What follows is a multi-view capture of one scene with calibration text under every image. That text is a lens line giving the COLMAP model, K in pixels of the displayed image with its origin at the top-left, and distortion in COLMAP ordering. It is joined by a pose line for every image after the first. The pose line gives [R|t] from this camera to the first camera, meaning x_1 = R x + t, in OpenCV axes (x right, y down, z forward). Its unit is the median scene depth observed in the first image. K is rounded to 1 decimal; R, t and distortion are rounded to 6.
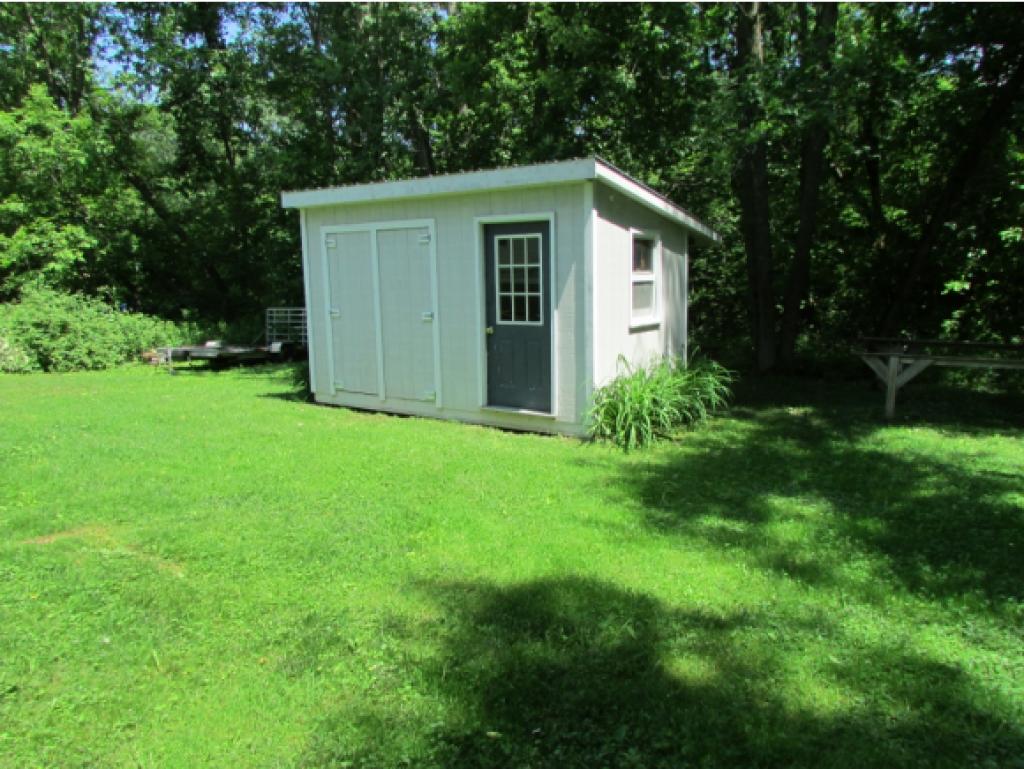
lens RADIAL K [[729.9, 0, 514.9], [0, 729.9, 387.2], [0, 0, 1]] dist [-0.027054, 0.006873]
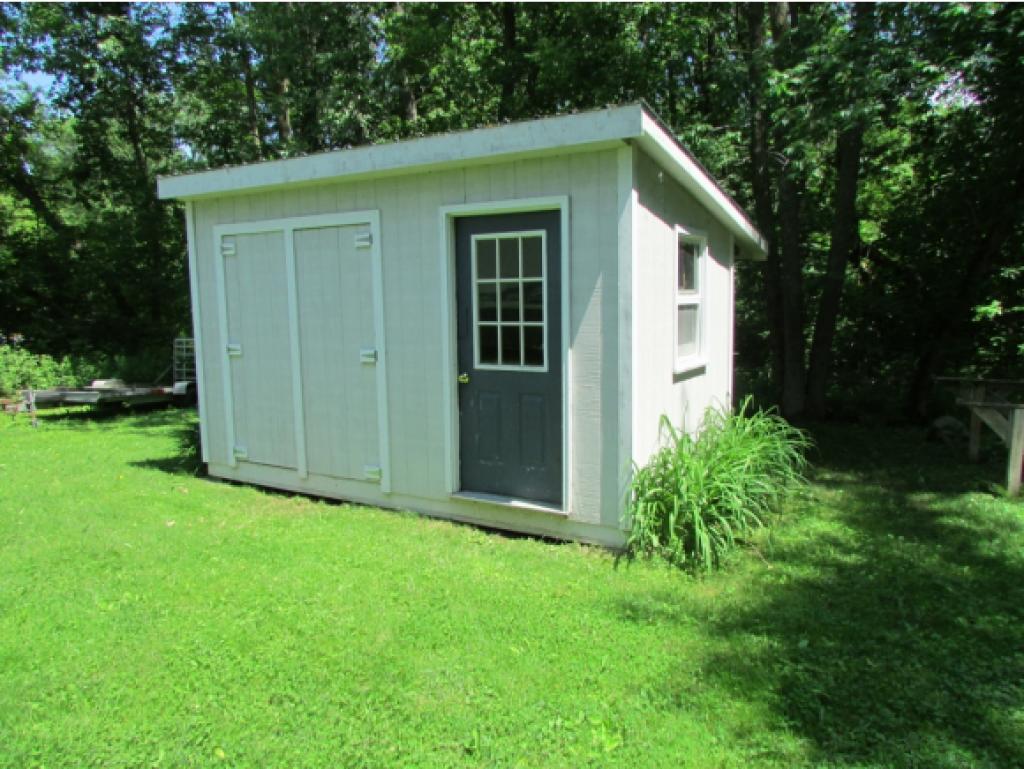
lens RADIAL K [[729.9, 0, 509.7], [0, 729.9, 382.1], [0, 0, 1]] dist [-0.027054, 0.006873]
pose [[0.997995, -0.005158, 0.063089, -0.034356], [0.007811, 0.999092, -0.041876, -0.046443], [-0.062815, 0.042284, 0.997129, 0.339337]]
